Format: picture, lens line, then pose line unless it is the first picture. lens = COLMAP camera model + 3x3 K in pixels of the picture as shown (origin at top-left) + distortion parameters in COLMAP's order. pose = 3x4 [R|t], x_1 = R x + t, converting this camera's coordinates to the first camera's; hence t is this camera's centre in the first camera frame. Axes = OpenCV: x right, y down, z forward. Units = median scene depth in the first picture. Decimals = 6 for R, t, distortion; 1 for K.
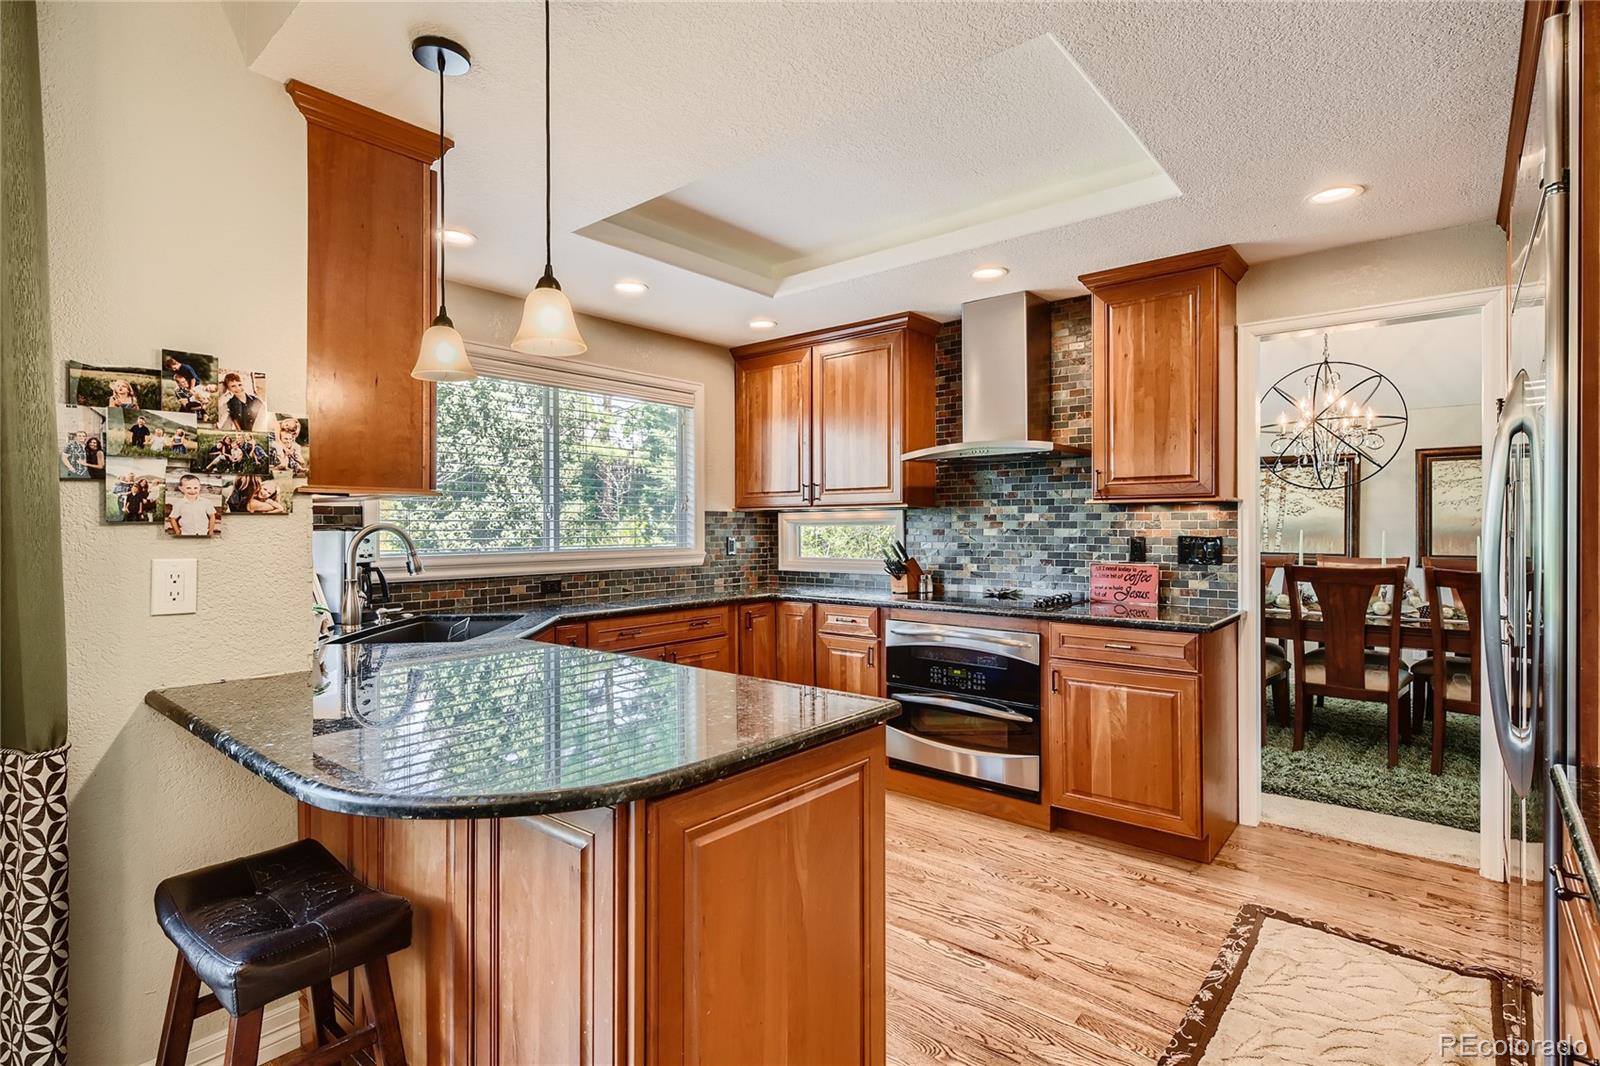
lens RADIAL K [[789.4, 0, 801.0], [0, 789.4, 529.4], [0, 0, 1]] dist [0.002340, 0.000399]
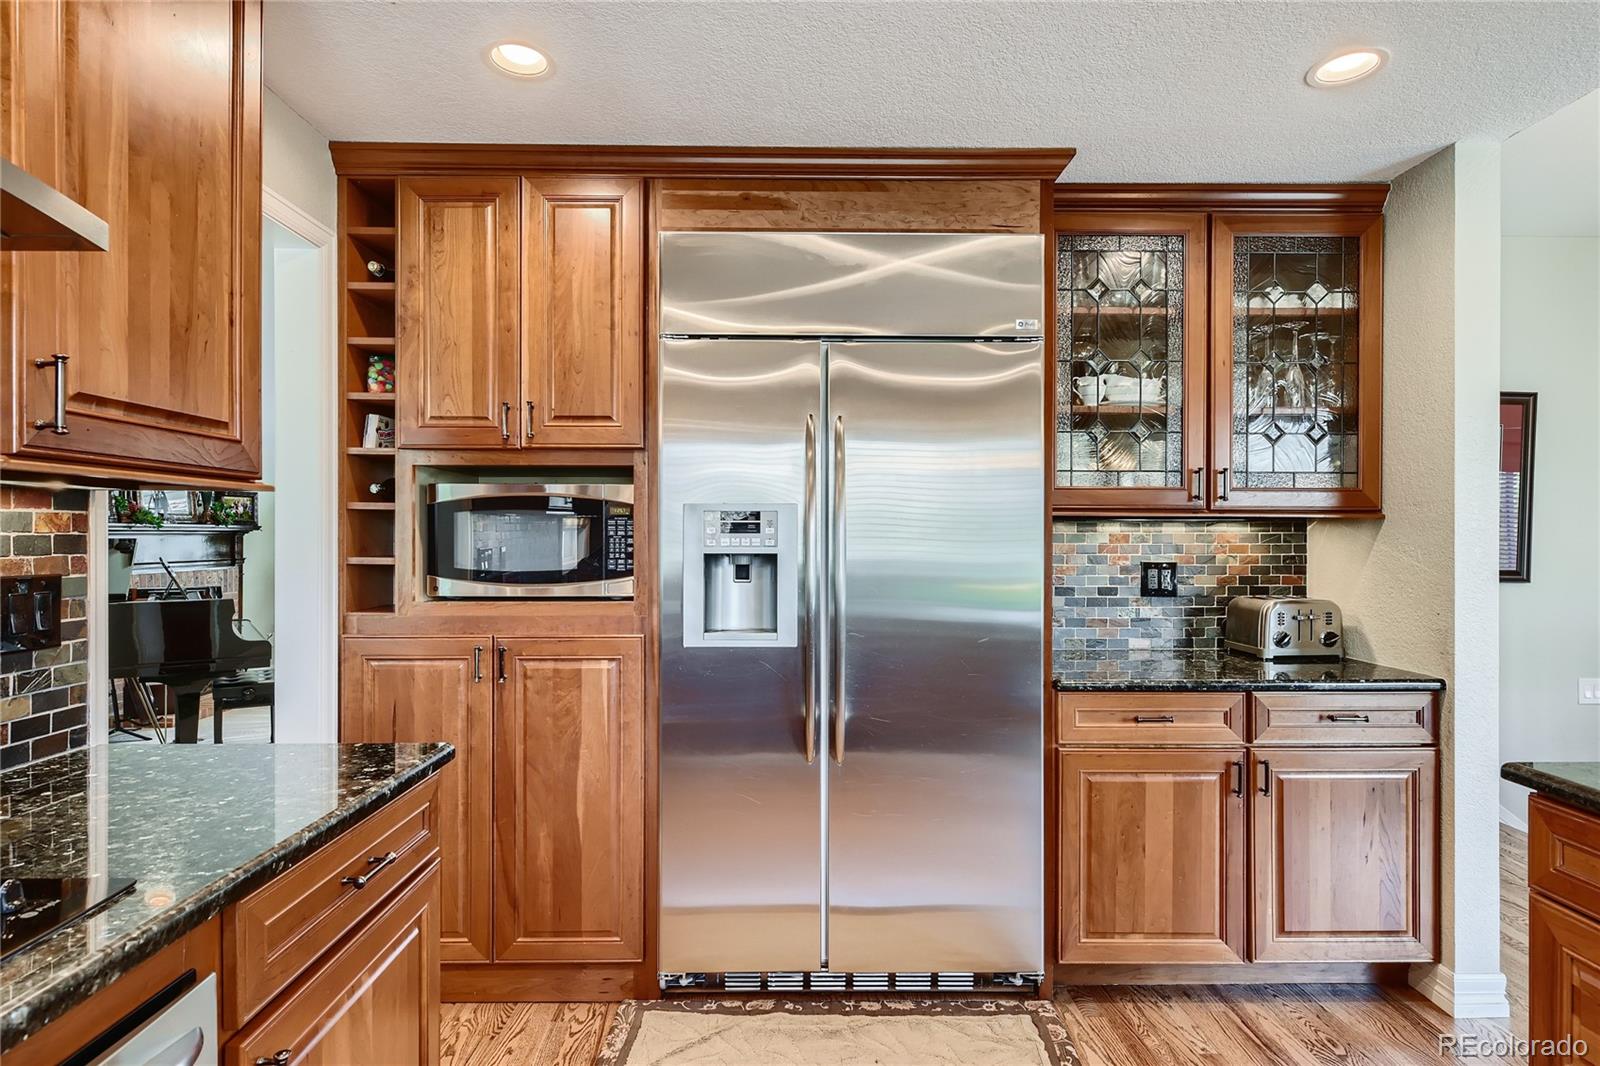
lens RADIAL K [[866.7, 0, 799.4], [0, 866.7, 541.4], [0, 0, 1]] dist [0.006171, -0.000035]
pose [[-0.657302, -0.004030, 0.753616, -0.036674], [0.000356, 0.999984, 0.005657, -0.009712], [-0.753627, 0.003987, -0.657291, 1.016455]]
